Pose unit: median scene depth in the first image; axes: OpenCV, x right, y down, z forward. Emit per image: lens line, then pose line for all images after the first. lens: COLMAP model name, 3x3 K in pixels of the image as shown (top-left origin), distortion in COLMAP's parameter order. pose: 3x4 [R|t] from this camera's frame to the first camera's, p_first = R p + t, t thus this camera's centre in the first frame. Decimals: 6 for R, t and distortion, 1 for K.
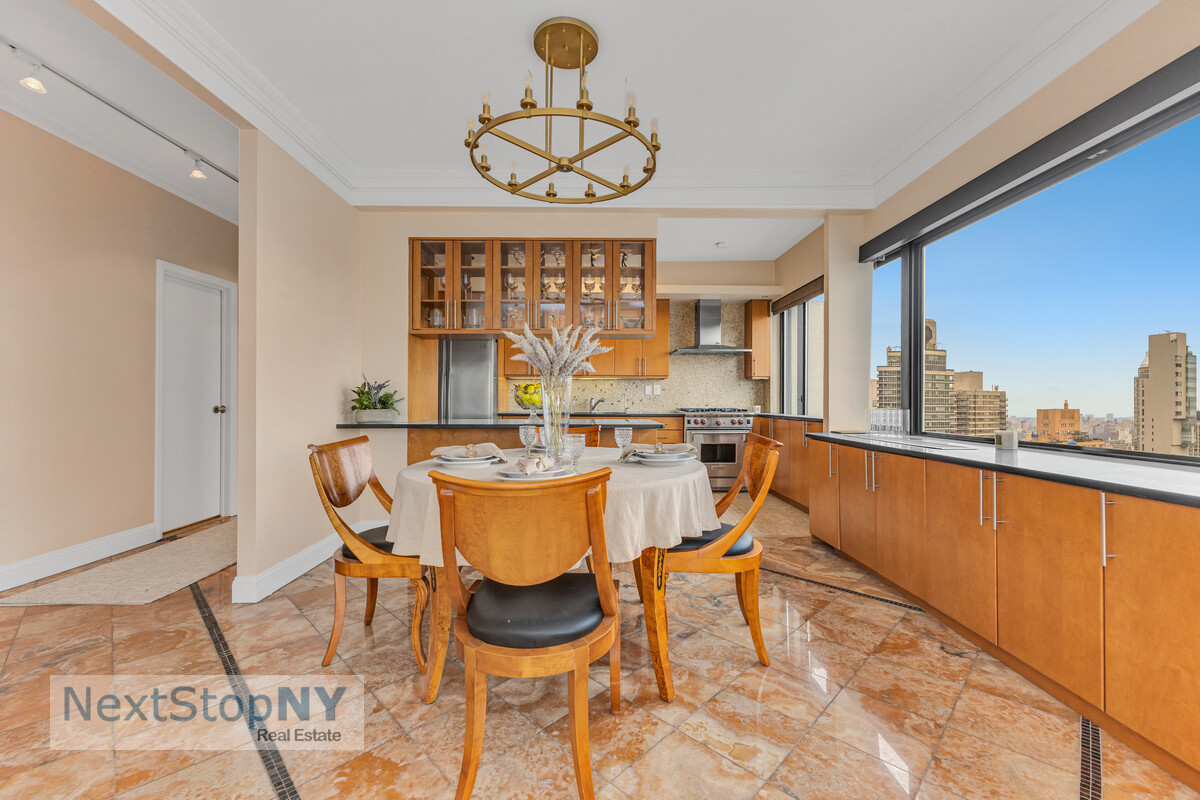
lens RADIAL K [[503.6, 0, 603.8], [0, 503.6, 395.3], [0, 0, 1]] dist [0.009276, 0.000183]
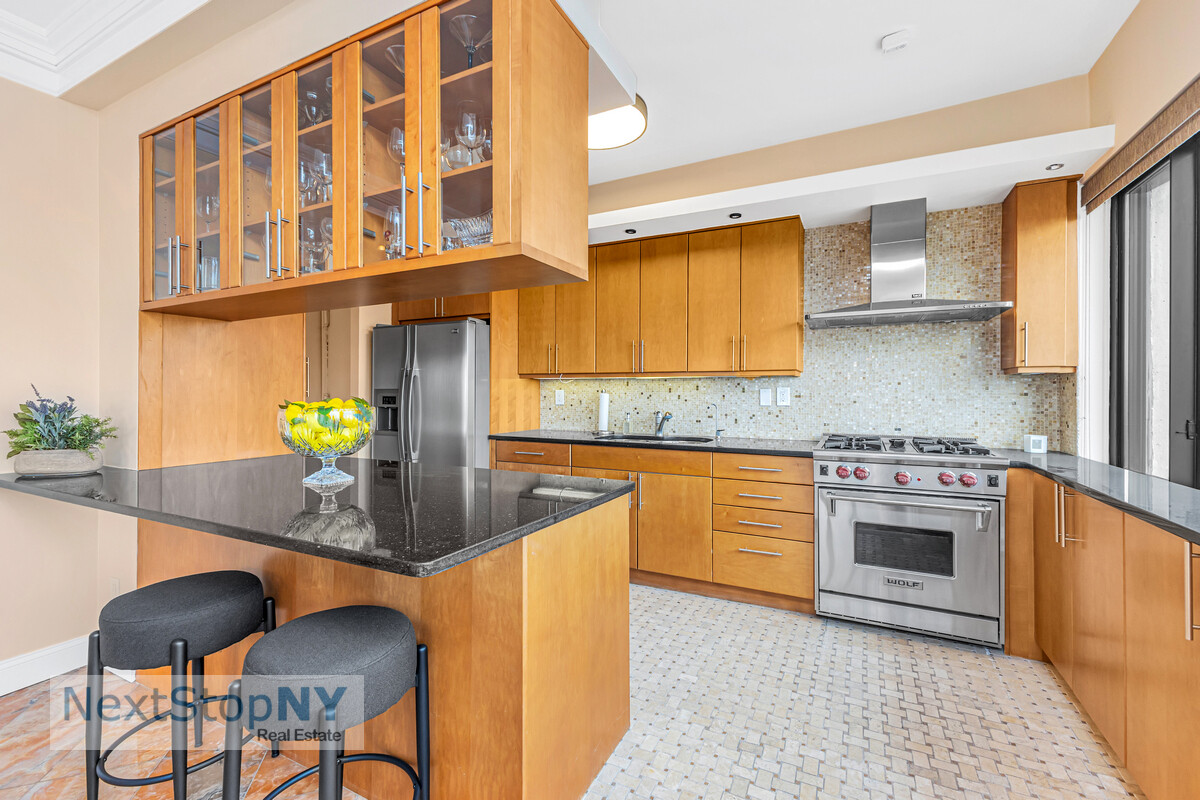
lens RADIAL K [[510.3, 0, 574.4], [0, 510.3, 388.0], [0, 0, 1]] dist [0.013697, -0.003537]
pose [[0.870785, -0.007194, -0.491611, 0.190633], [0.005063, 0.999971, -0.005665, -0.019583], [0.491637, 0.002444, 0.870797, 0.463165]]
